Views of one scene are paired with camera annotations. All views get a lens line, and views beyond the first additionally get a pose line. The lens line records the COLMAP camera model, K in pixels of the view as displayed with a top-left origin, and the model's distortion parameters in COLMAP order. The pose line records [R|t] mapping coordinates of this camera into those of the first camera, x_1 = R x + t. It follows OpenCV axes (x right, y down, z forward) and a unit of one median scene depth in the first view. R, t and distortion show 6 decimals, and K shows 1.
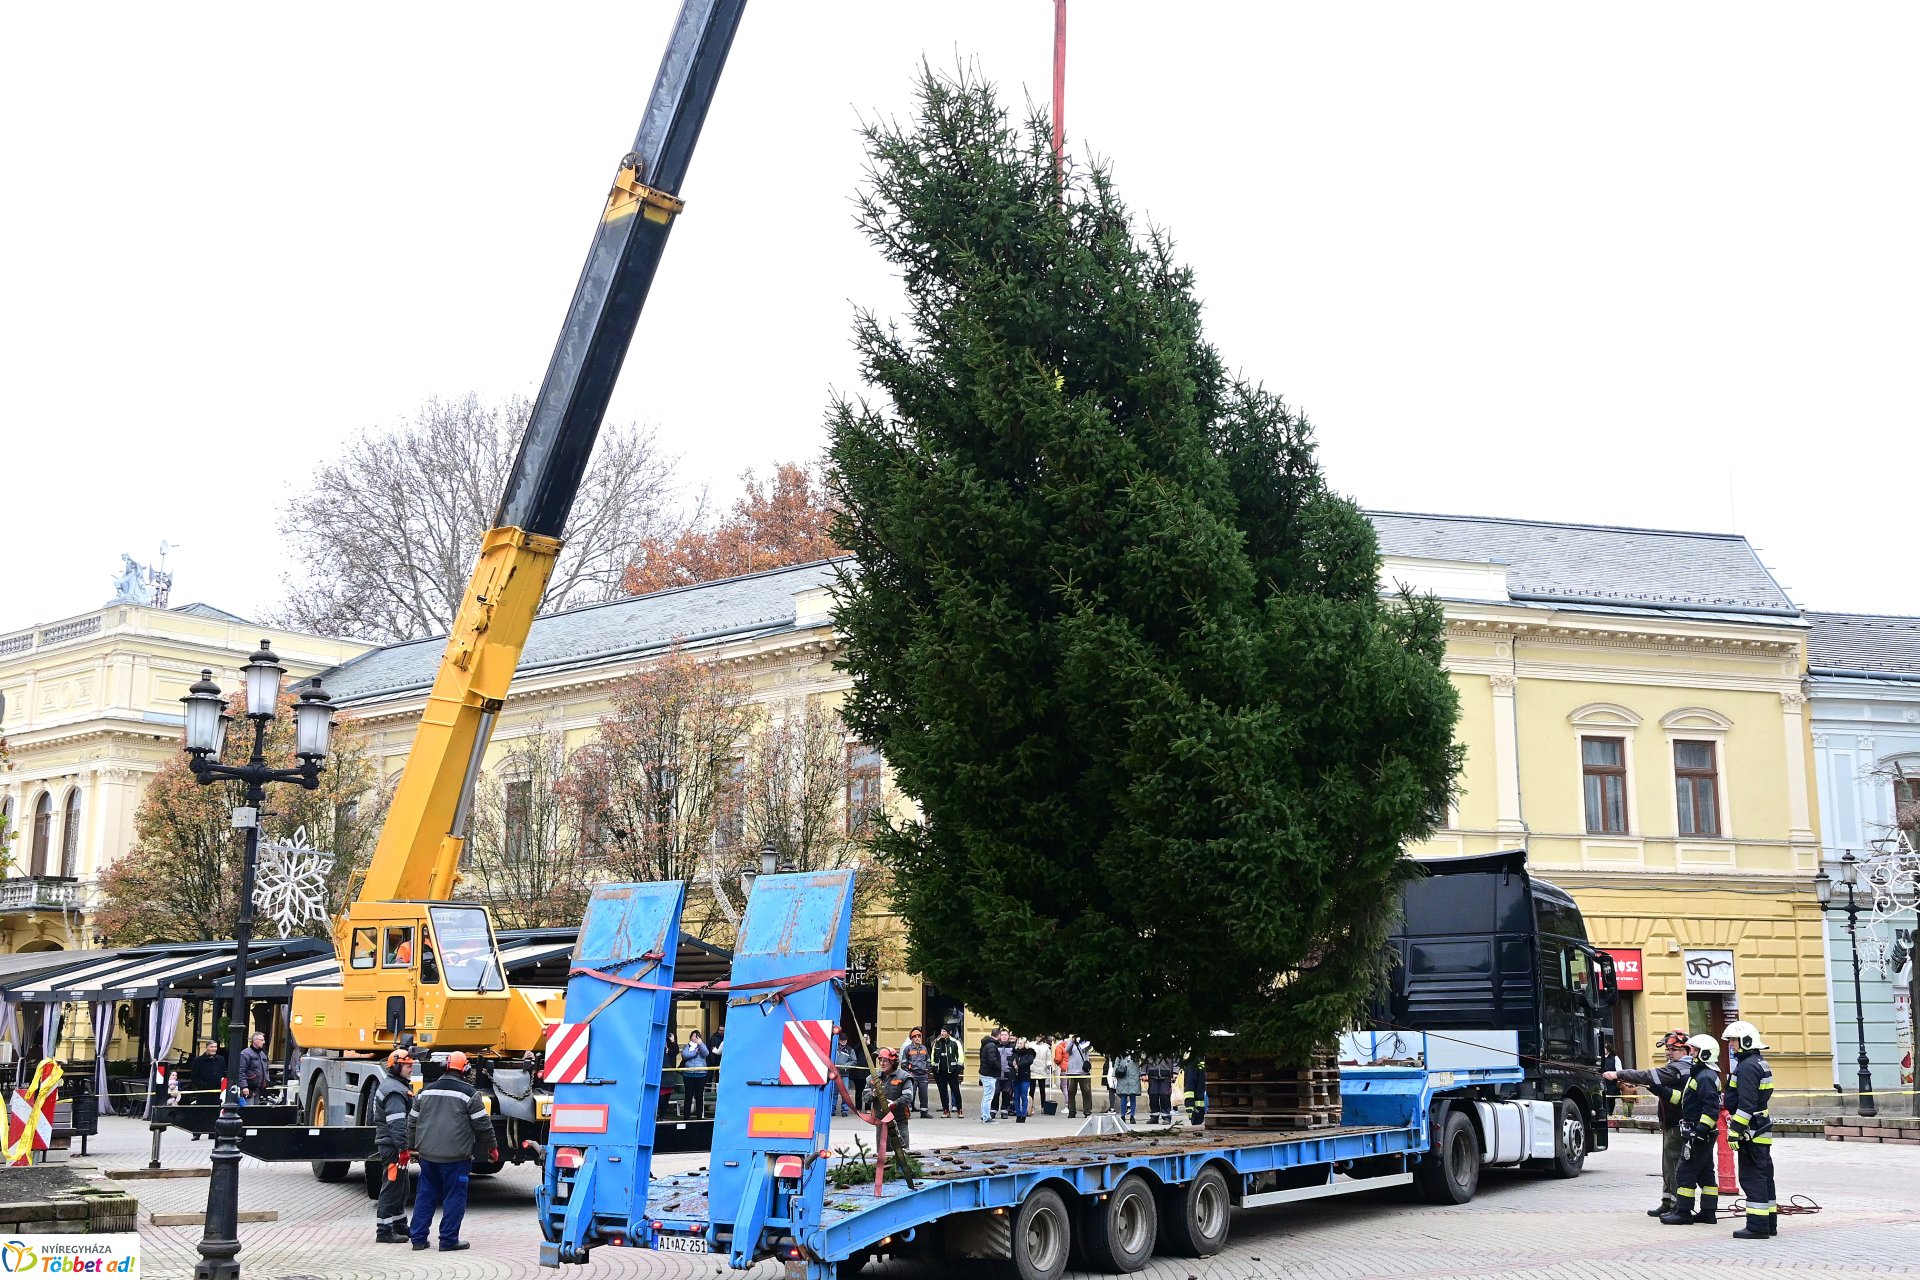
lens RADIAL K [[2375.0, 0, 1026.5], [0, 2375.0, 608.5], [0, 0, 1]] dist [-0.005545, 0.012853]
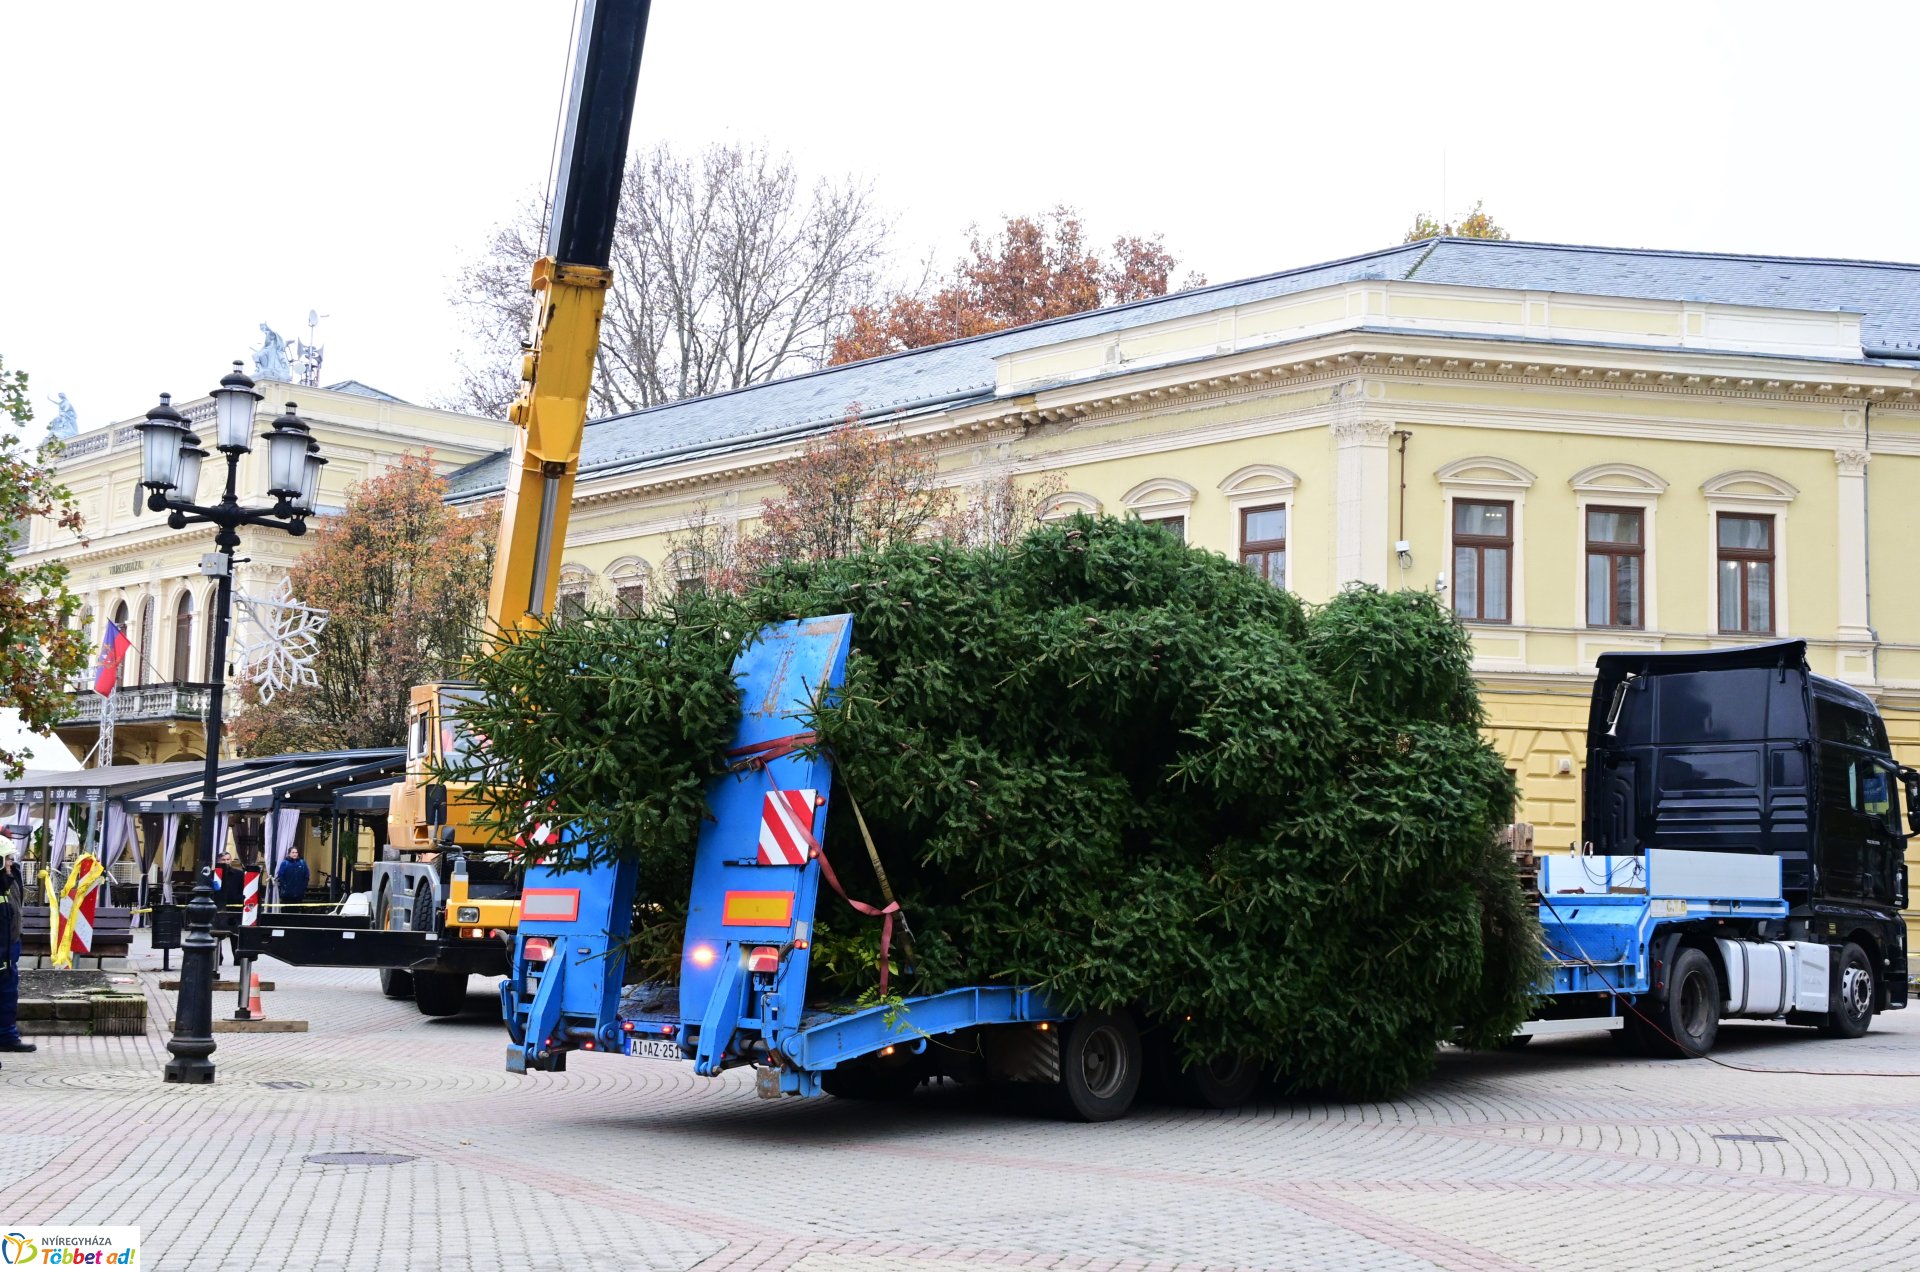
lens RADIAL K [[2735.7, 0, 967.9], [0, 2735.7, 683.1], [0, 0, 1]] dist [-0.007332, 0.095178]
pose [[0.988660, 0.010774, -0.149784, 0.042590], [0.003703, 0.995370, 0.096042, 0.016413], [0.150125, -0.095507, 0.984043, 0.023728]]
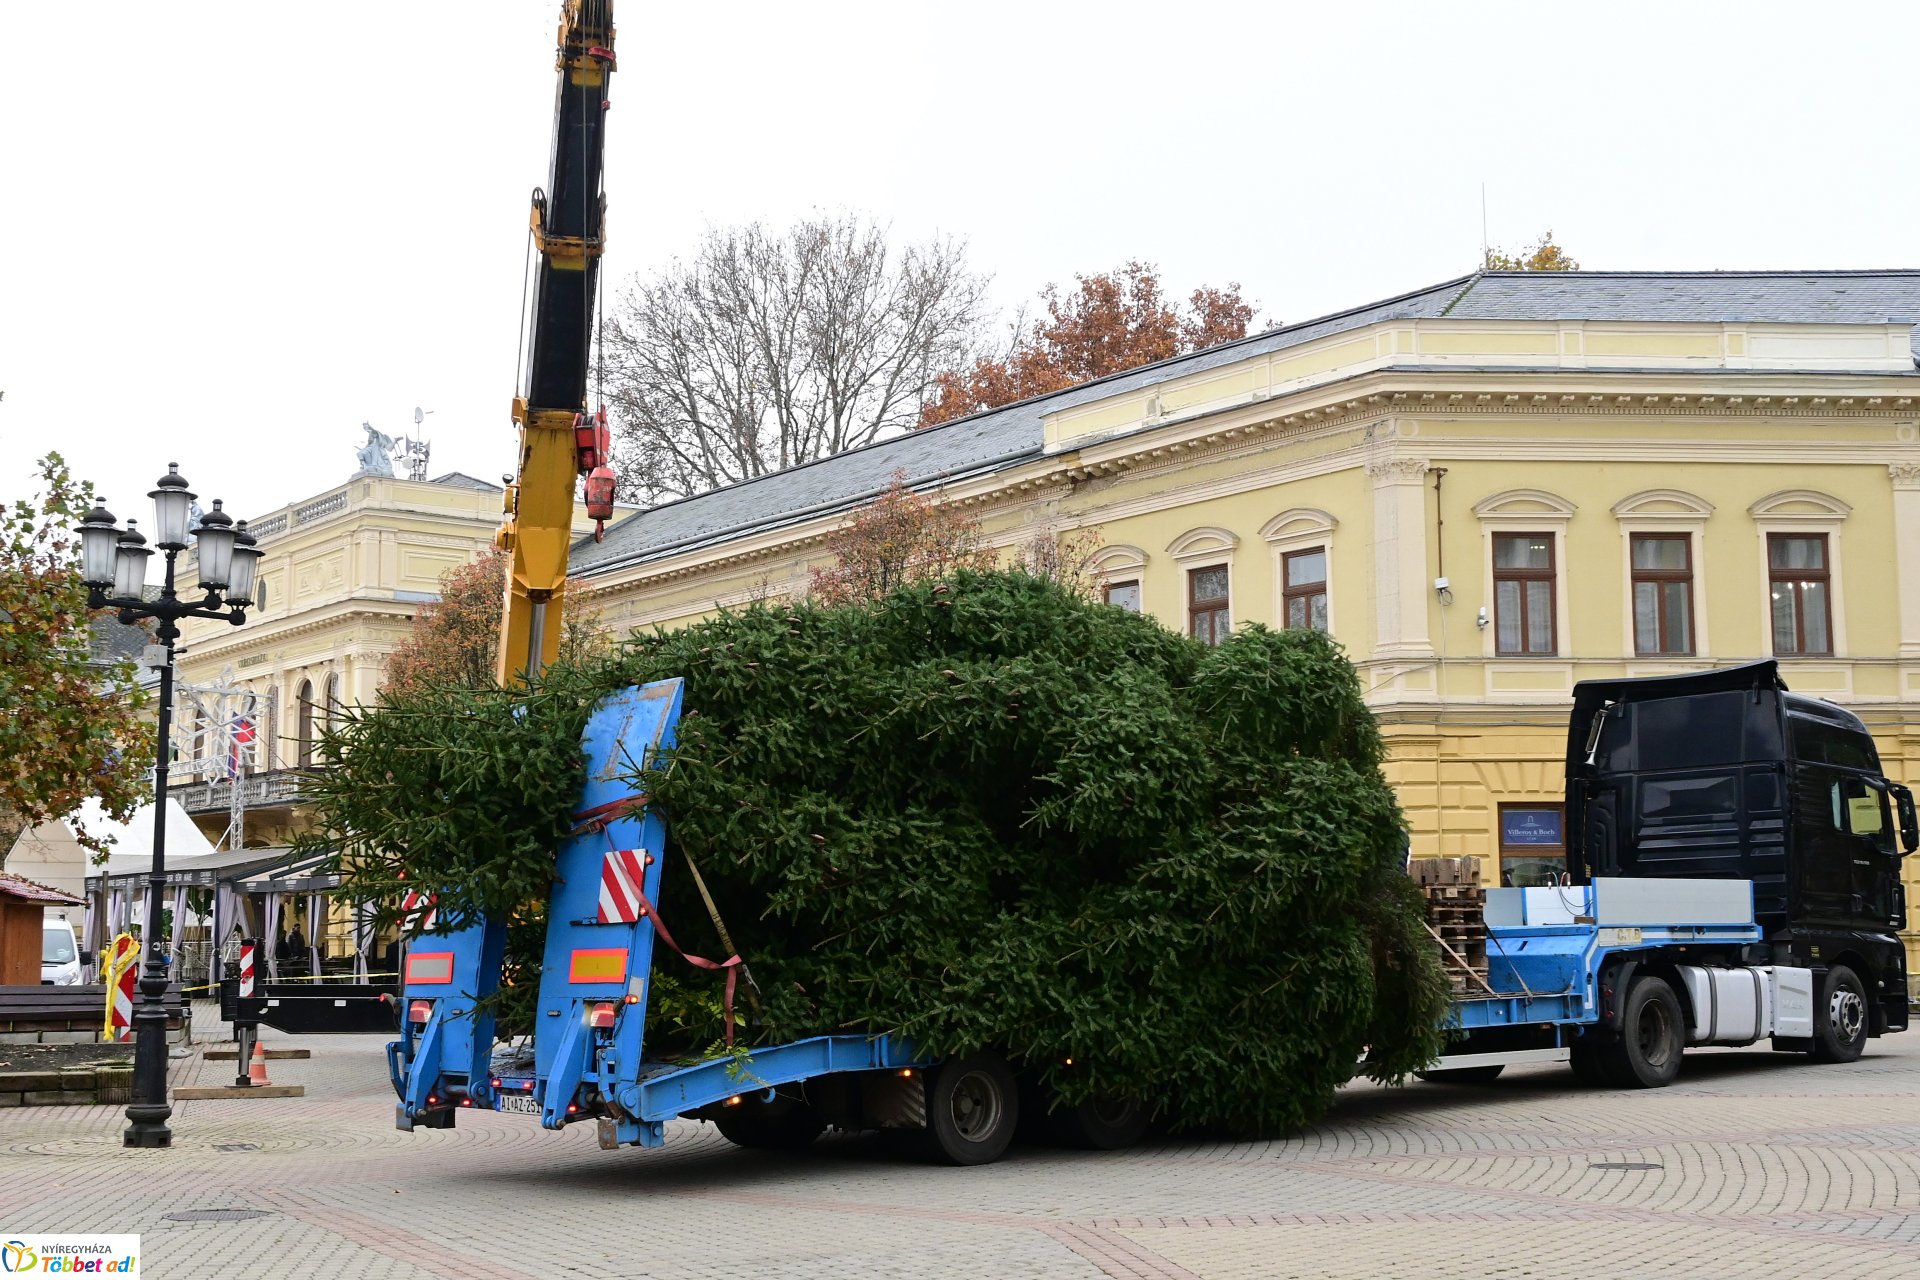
lens RADIAL K [[2675.8, 0, 838.0], [0, 2675.8, 728.4], [0, 0, 1]] dist [-0.024169, 0.039733]
pose [[0.963289, -0.030984, -0.266674, 0.091062], [0.056111, 0.994616, 0.087127, 0.018463], [0.262539, -0.098891, 0.959840, 0.033789]]
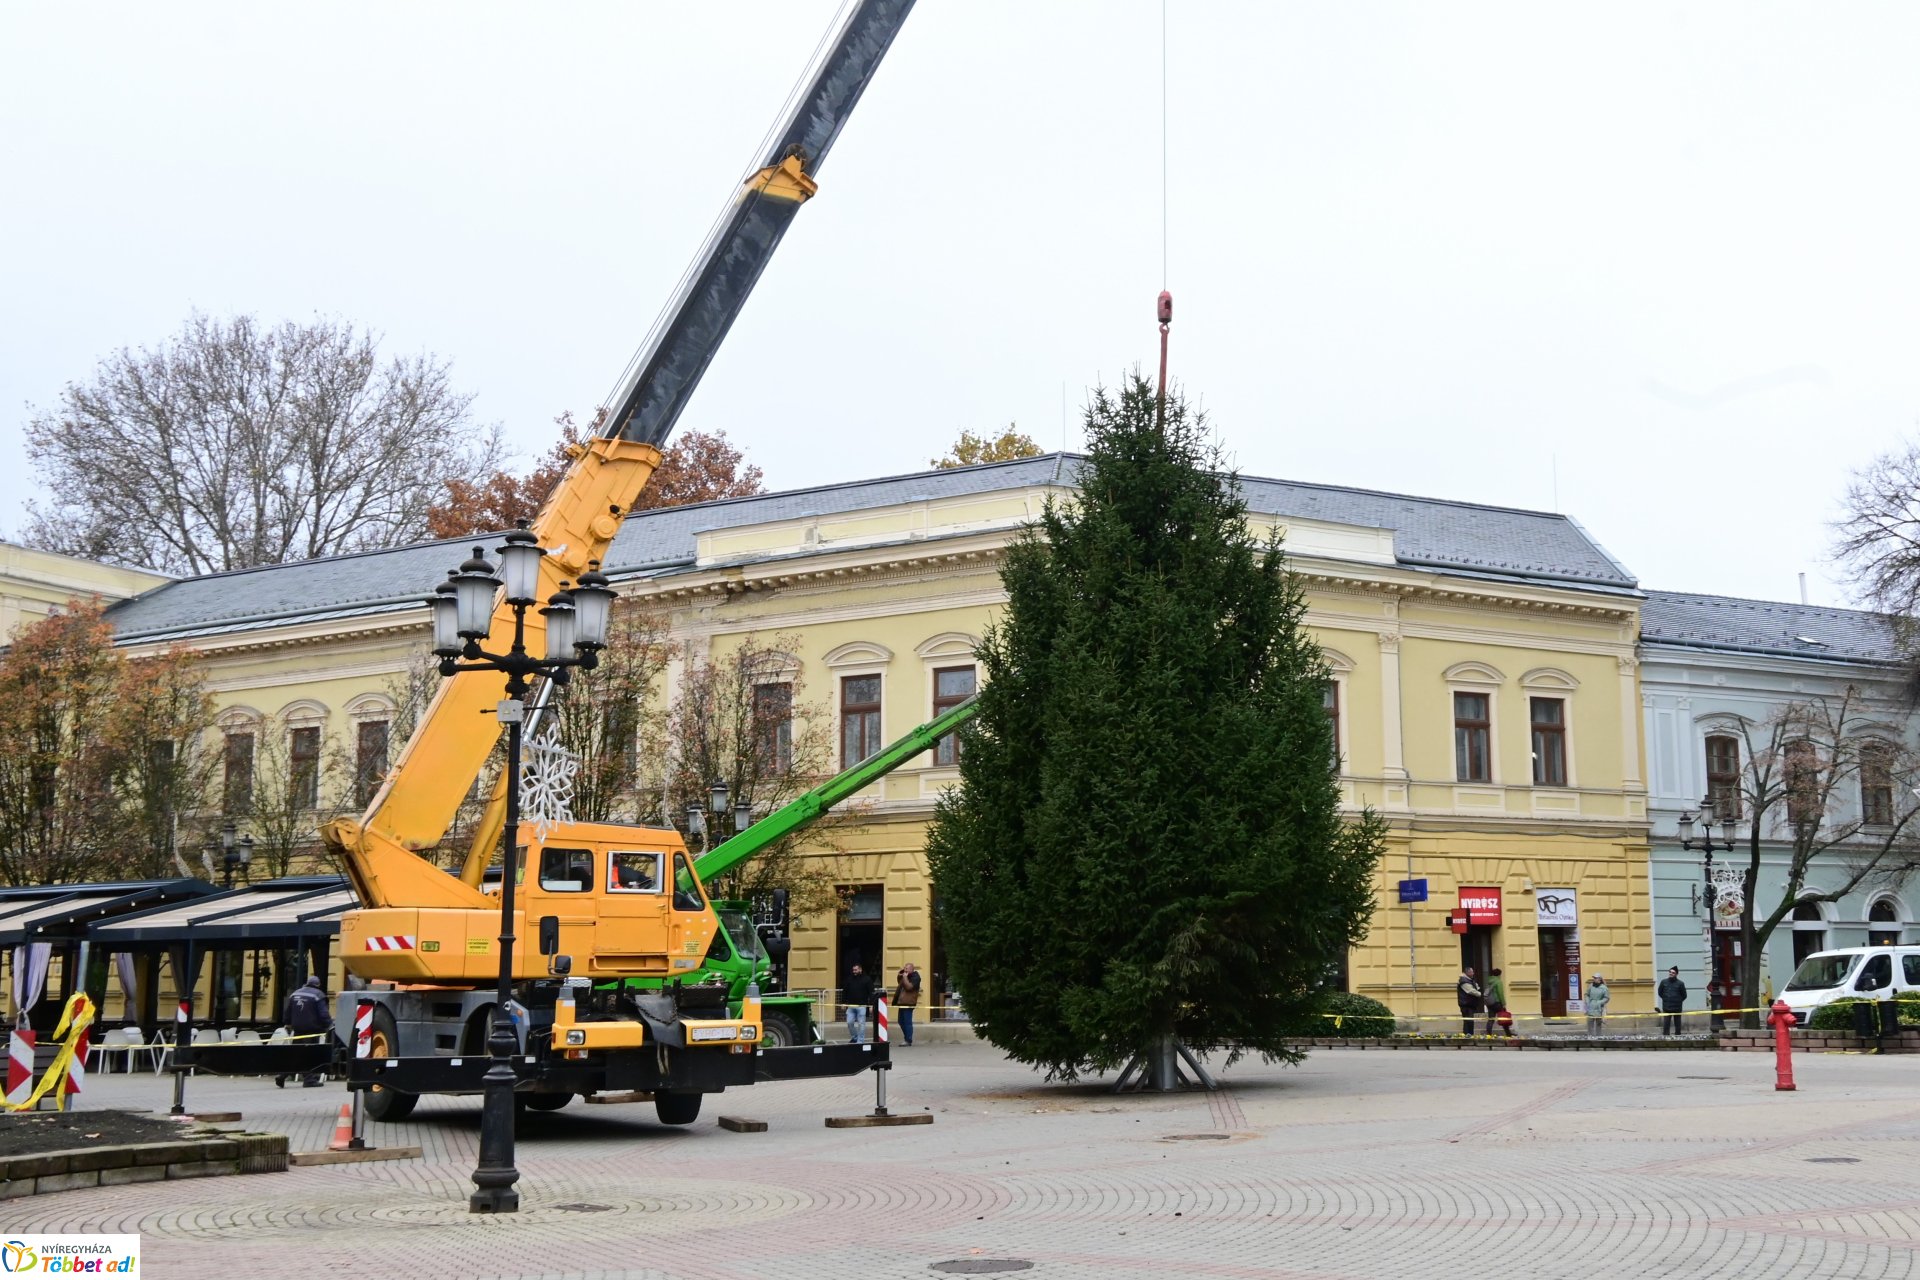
lens RADIAL K [[2244.0, 0, 1227.9], [0, 2244.0, 674.3], [0, 0, 1]] dist [-0.010067, 0.025214]
pose [[0.963771, 0.020896, 0.265913, -0.138640], [-0.030095, 0.999080, 0.030565, 0.018006], [-0.265030, -0.037461, 0.963512, 0.044536]]
